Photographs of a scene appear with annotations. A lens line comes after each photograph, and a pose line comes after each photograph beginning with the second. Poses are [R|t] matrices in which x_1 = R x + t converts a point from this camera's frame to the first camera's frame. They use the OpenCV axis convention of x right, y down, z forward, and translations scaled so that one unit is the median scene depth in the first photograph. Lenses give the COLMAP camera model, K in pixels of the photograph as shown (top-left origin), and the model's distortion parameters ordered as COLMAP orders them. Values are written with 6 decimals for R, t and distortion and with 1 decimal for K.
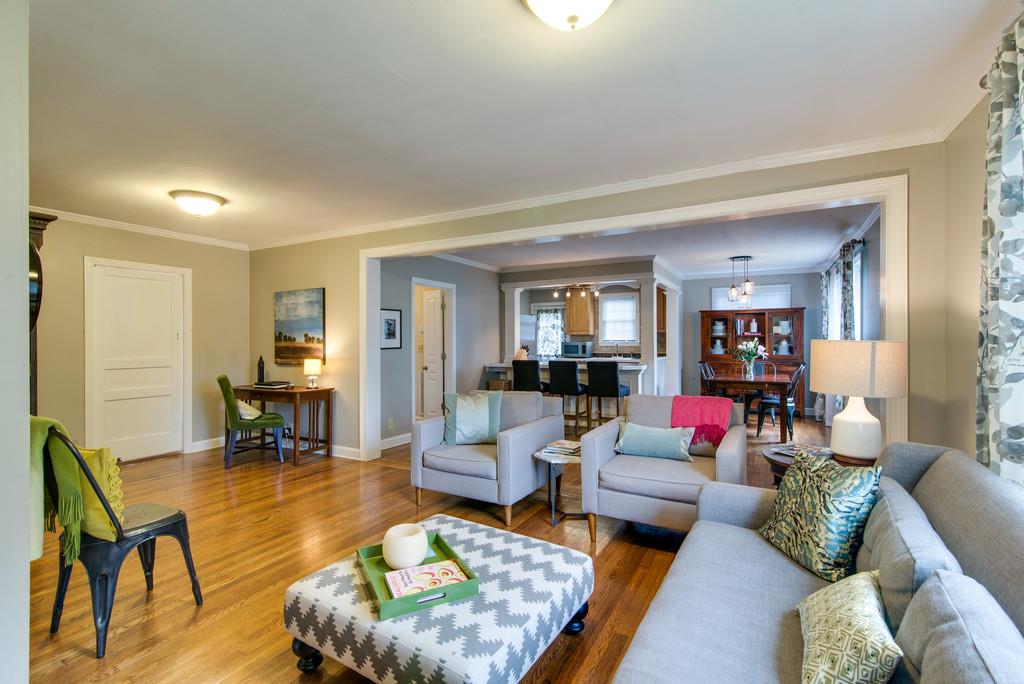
lens RADIAL K [[467.5, 0, 495.4], [0, 467.5, 338.9], [0, 0, 1]] dist [0.004238, 0.000619]
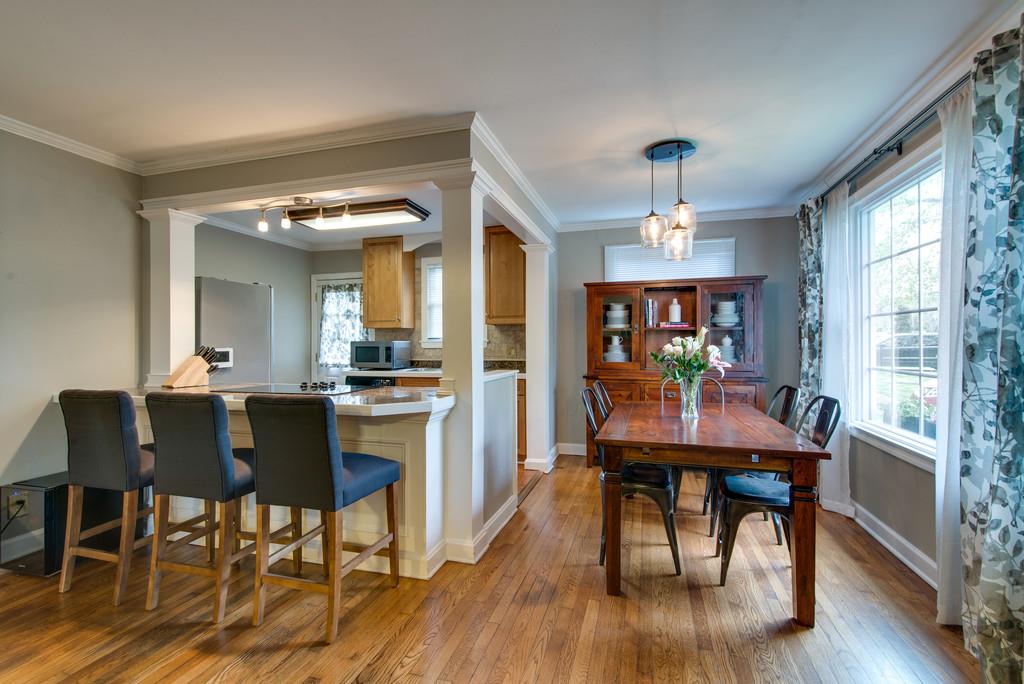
lens RADIAL K [[467.5, 0, 494.4], [0, 467.5, 338.2], [0, 0, 1]] dist [0.004238, 0.000619]
pose [[0.977579, 0.000283, 0.210570, 0.220150], [0.000946, 0.999983, -0.005738, 0.007557], [-0.210568, 0.005809, 0.977562, 0.491911]]
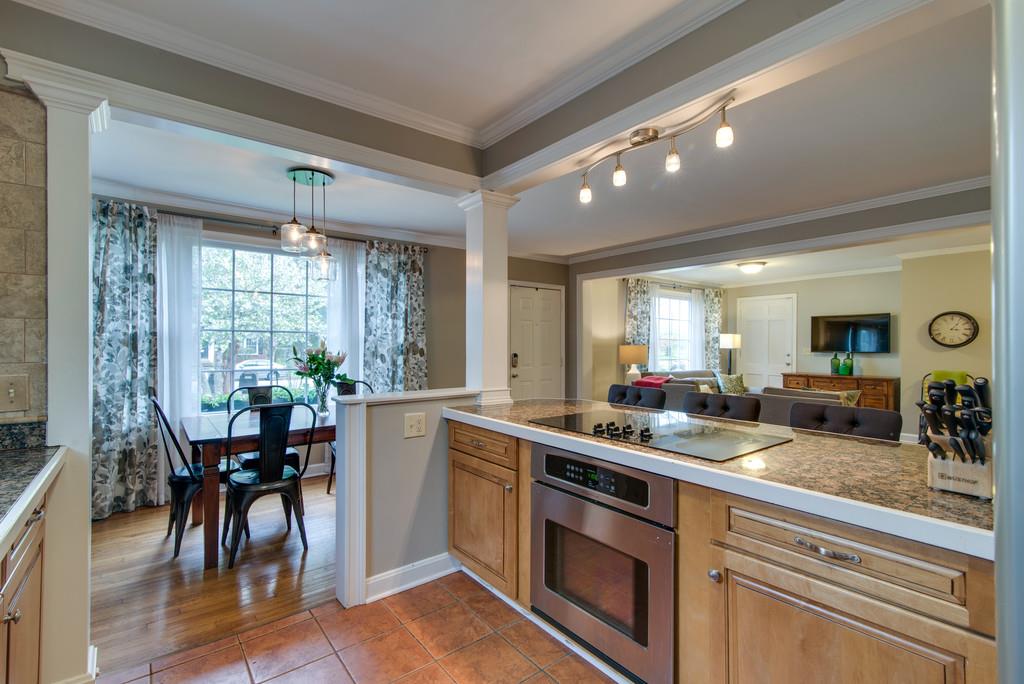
lens RADIAL K [[467.5, 0, 502.2], [0, 467.5, 342.8], [0, 0, 1]] dist [0.004238, 0.000619]
pose [[-0.927881, -0.001069, 0.372875, 0.132847], [-0.004245, 0.999961, -0.007695, 0.003157], [-0.372853, -0.008723, -0.927850, 1.127285]]
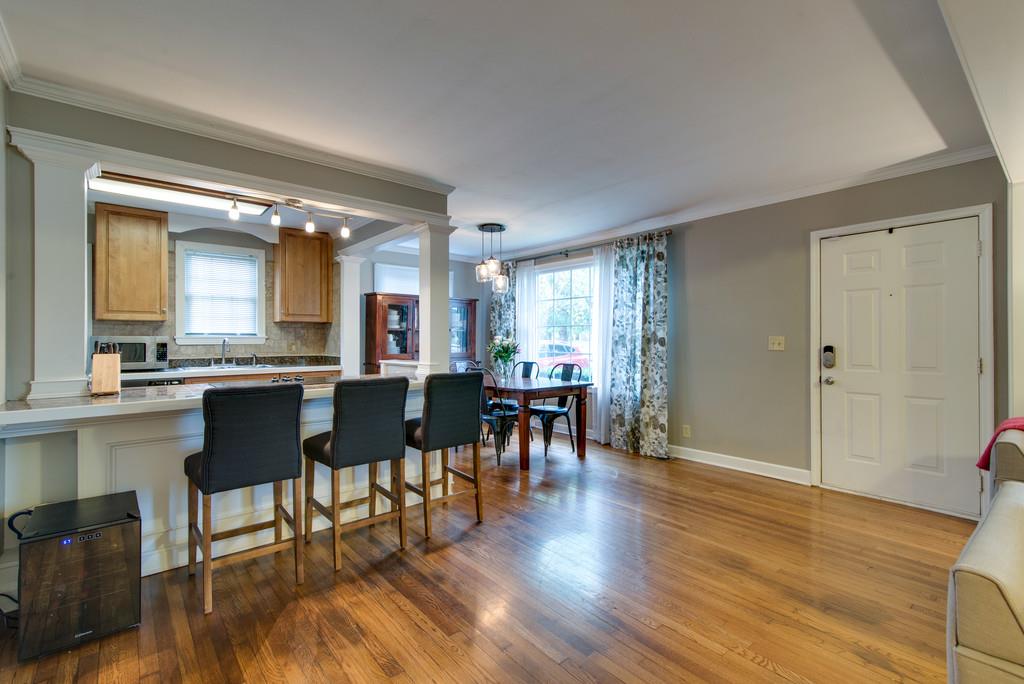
lens RADIAL K [[467.5, 0, 512.6], [0, 467.5, 338.3], [0, 0, 1]] dist [0.004238, 0.000619]
pose [[0.336336, 0.004146, 0.941733, -0.147237], [-0.004628, 0.999986, -0.002750, 0.009362], [-0.941731, -0.003433, 0.336350, 0.581053]]
